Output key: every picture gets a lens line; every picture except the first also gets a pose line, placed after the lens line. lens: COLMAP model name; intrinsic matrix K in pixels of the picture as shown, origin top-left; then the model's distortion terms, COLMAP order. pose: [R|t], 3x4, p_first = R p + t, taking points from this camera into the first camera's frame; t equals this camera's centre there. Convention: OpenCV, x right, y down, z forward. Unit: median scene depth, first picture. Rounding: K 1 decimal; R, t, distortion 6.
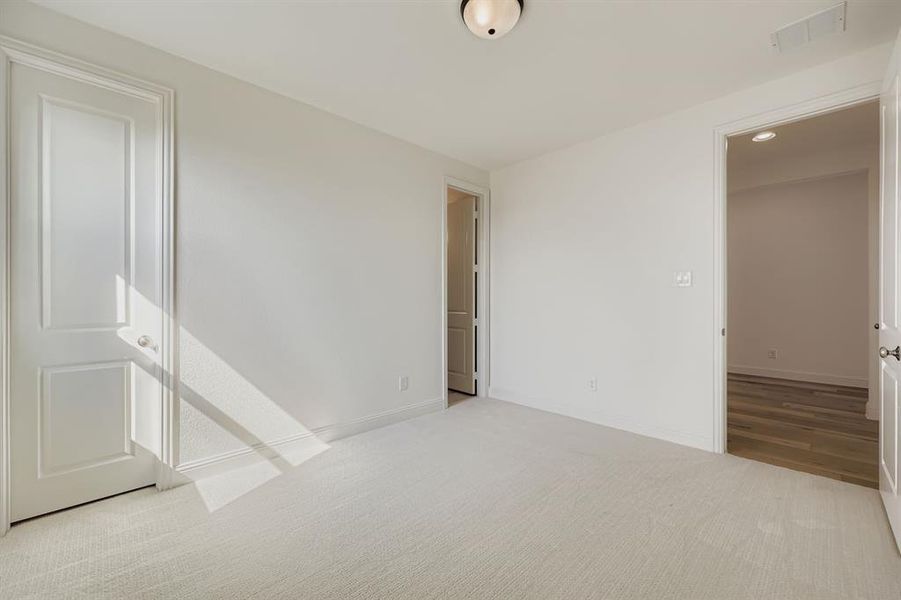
lens RADIAL K [[364.4, 0, 450.5], [0, 364.4, 300.0], [0, 0, 1]] dist [-0.000246, -0.000105]
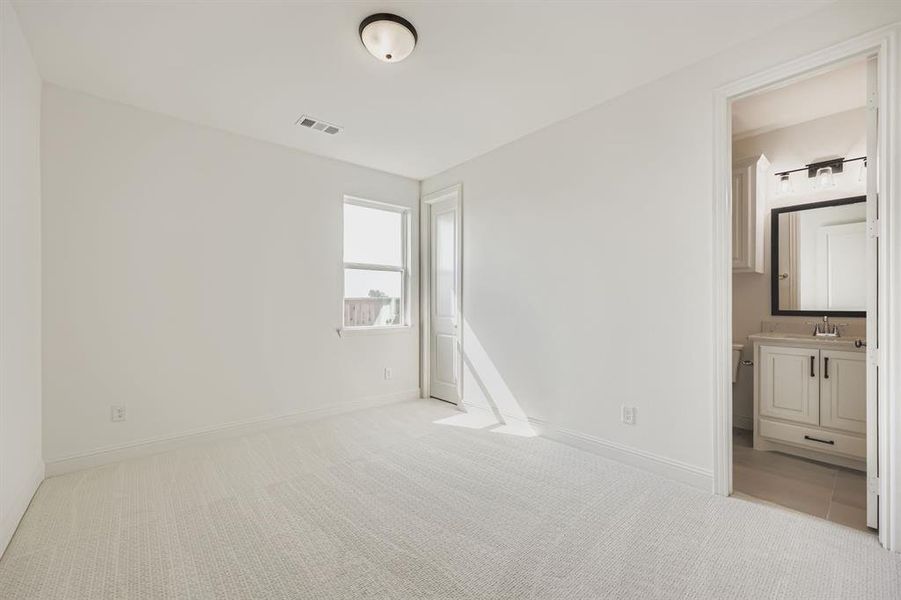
lens RADIAL K [[364.4, 0, 450.5], [0, 364.4, 300.0], [0, 0, 1]] dist [-0.000246, -0.000105]
pose [[-0.043083, 0.001724, -0.999070, 0.984767], [0.005846, 0.999982, 0.001473, -0.021683], [0.999054, -0.005777, -0.043092, 1.014919]]
